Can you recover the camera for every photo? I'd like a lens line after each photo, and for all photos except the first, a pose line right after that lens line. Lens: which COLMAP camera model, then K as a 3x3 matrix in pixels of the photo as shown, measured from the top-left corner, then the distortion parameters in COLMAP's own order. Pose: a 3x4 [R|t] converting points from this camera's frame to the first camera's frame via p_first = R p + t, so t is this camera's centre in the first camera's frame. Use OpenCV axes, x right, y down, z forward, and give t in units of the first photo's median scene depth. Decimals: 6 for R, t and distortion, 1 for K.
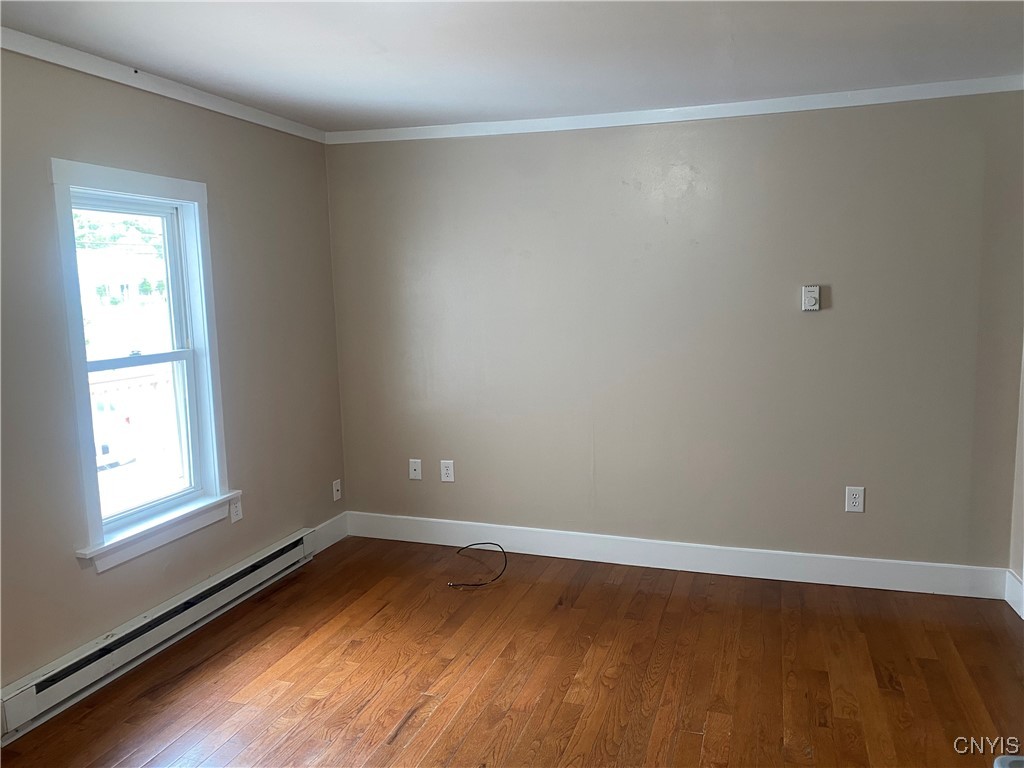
lens RADIAL K [[779.0, 0, 515.7], [0, 779.0, 376.0], [0, 0, 1]] dist [0.049471, -0.055156]
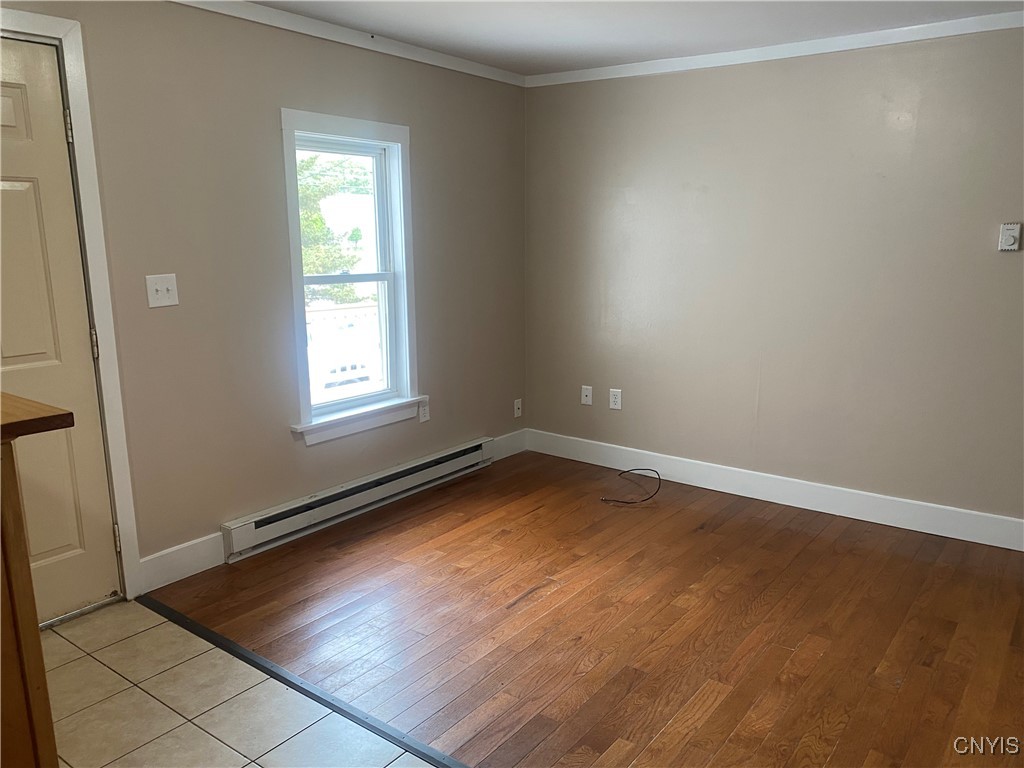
lens RADIAL K [[779.0, 0, 520.3], [0, 779.0, 381.4], [0, 0, 1]] dist [0.049471, -0.055156]
pose [[0.949768, 0.073121, -0.304293, 0.149618], [-0.052202, 0.995715, 0.076335, 0.032607], [0.308571, -0.056616, 0.949515, -0.065199]]
